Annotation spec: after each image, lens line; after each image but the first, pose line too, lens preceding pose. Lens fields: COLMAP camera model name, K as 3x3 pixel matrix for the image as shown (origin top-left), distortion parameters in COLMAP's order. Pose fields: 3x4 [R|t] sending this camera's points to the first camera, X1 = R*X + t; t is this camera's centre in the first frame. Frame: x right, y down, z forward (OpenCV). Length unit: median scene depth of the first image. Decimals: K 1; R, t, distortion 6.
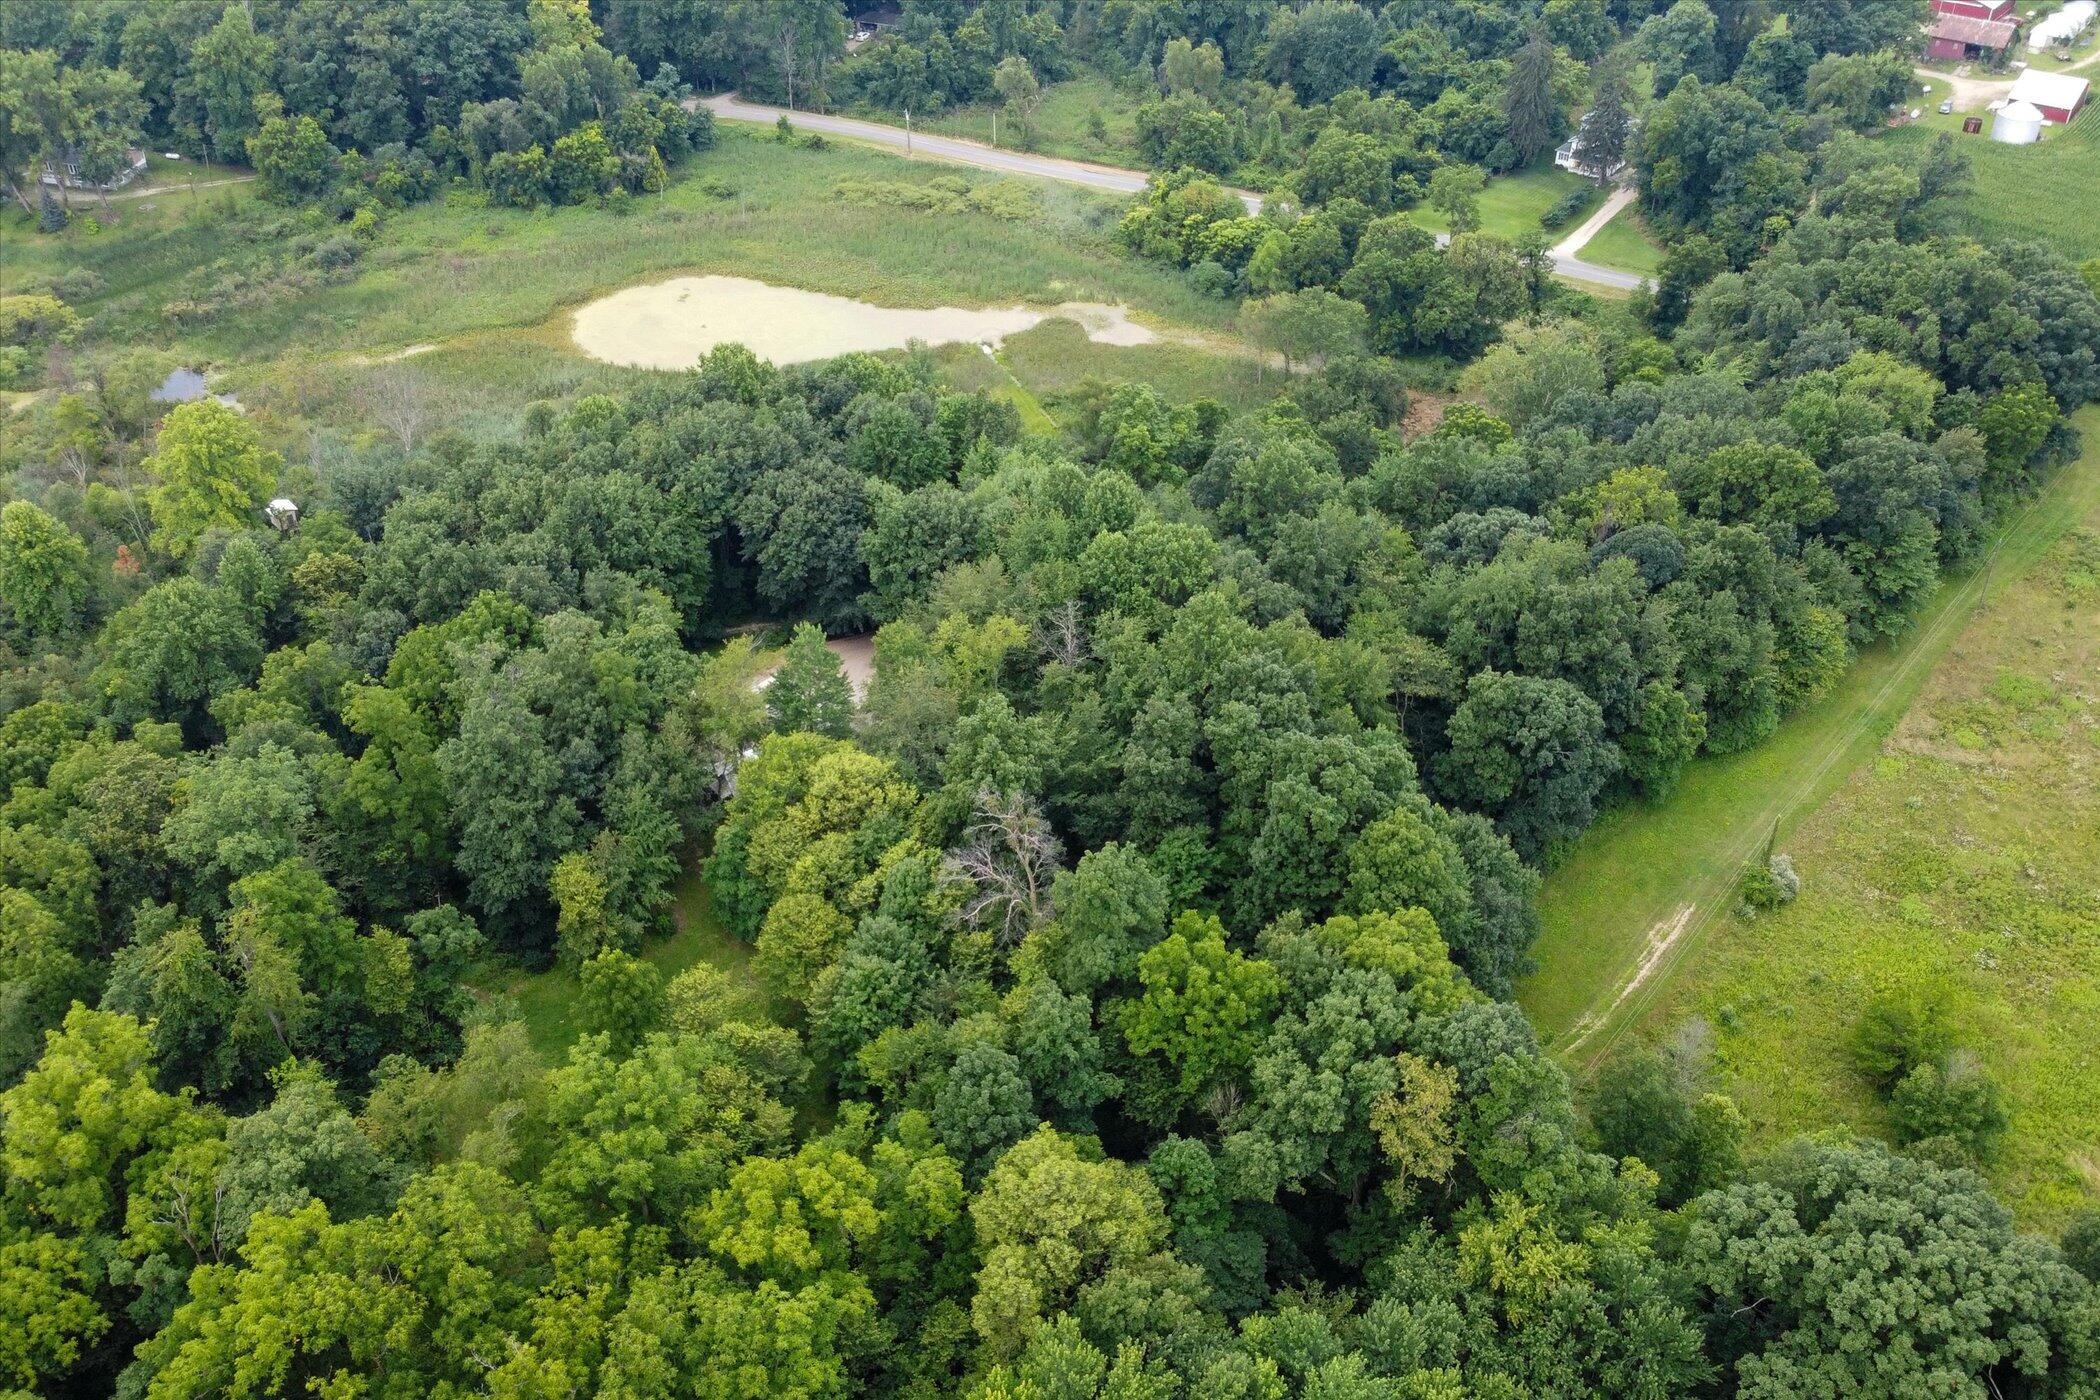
lens RADIAL K [[1862.2, 0, 1048.2], [0, 1862.2, 692.2], [0, 0, 1]] dist [0.002225, -0.019731]
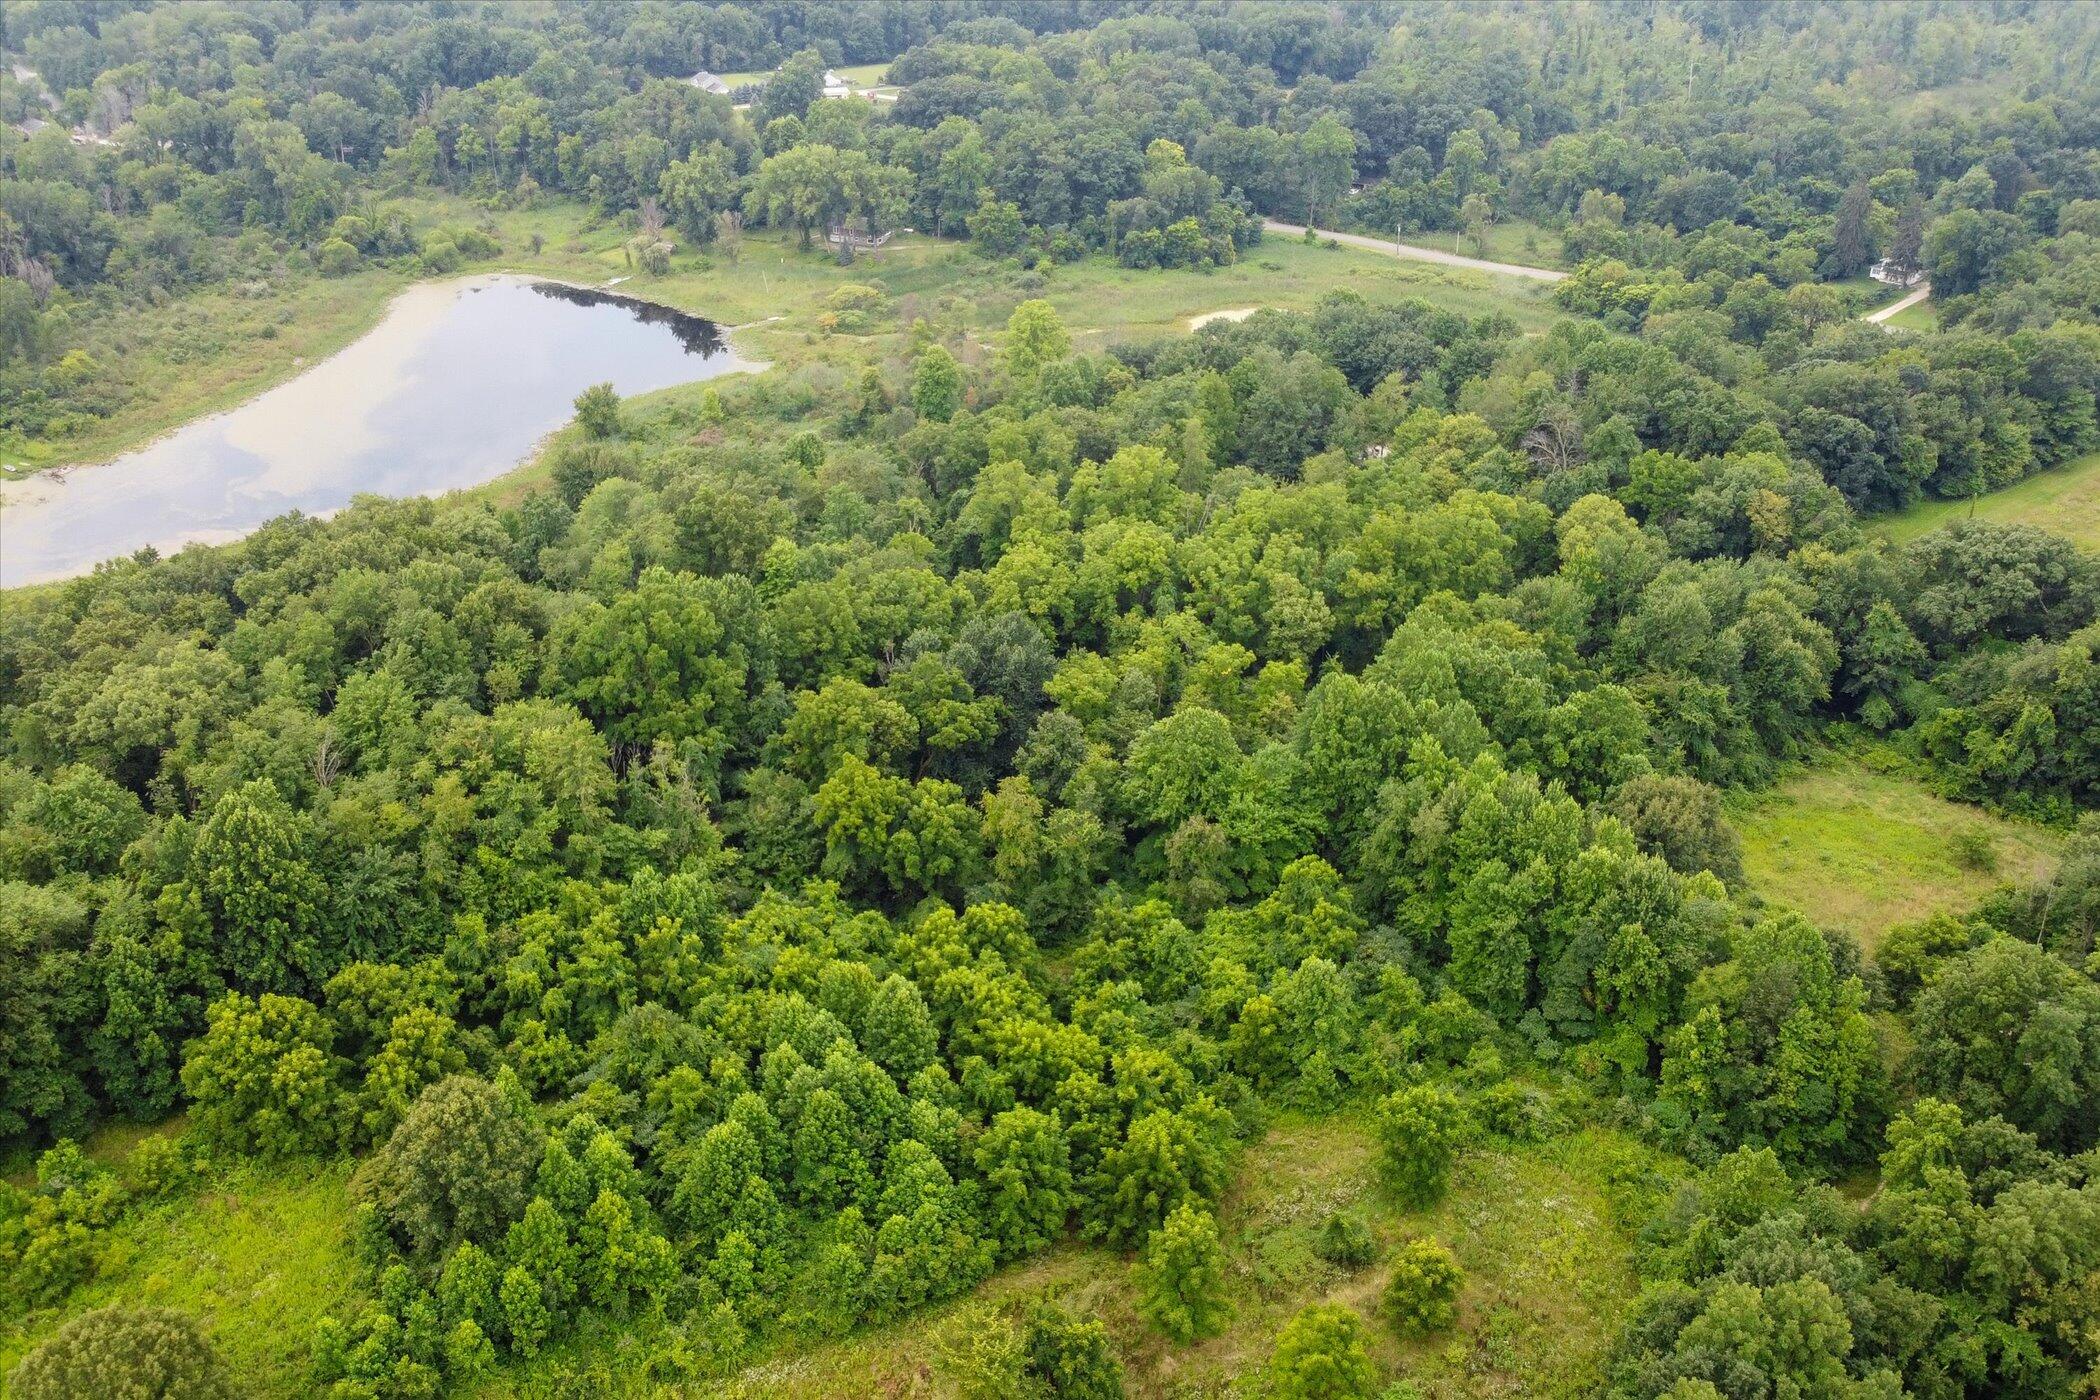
lens RADIAL K [[1862.2, 0, 1046.9], [0, 1862.2, 706.3], [0, 0, 1]] dist [0.002225, -0.019731]
pose [[0.984553, 0.080306, -0.155584, -0.096442], [-0.101837, 0.985493, -0.135765, 0.298393], [0.142425, 0.149512, 0.978448, -0.423278]]
